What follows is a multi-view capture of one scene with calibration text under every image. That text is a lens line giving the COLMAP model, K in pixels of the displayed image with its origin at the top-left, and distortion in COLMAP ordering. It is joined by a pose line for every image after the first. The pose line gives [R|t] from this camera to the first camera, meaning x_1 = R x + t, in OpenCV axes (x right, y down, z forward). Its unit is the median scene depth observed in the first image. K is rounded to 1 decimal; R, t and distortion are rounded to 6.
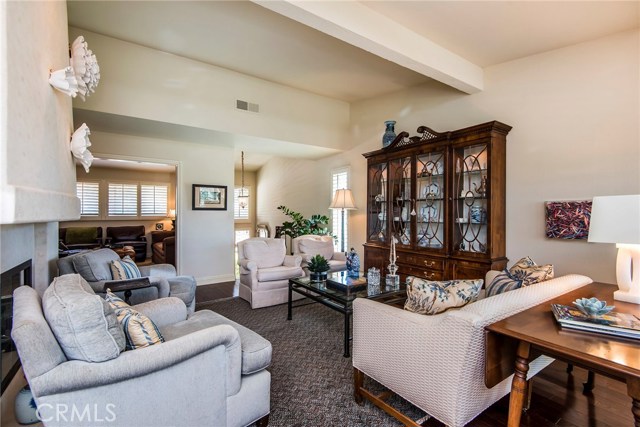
lens RADIAL K [[295.0, 0, 320.4], [0, 295.0, 212.8], [0, 0, 1]] dist [0.001693, 0.000022]
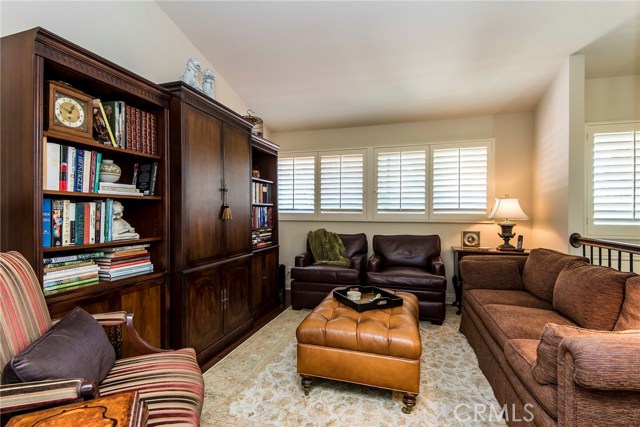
lens RADIAL K [[307.3, 0, 320.1], [0, 307.3, 213.4], [0, 0, 1]] dist [-0.002745, 0.000004]
pose [[0.628482, 0.002909, -0.777819, -0.337415], [-0.001744, 0.999996, 0.002330, 0.008827], [0.777822, -0.000108, 0.628484, 0.547816]]
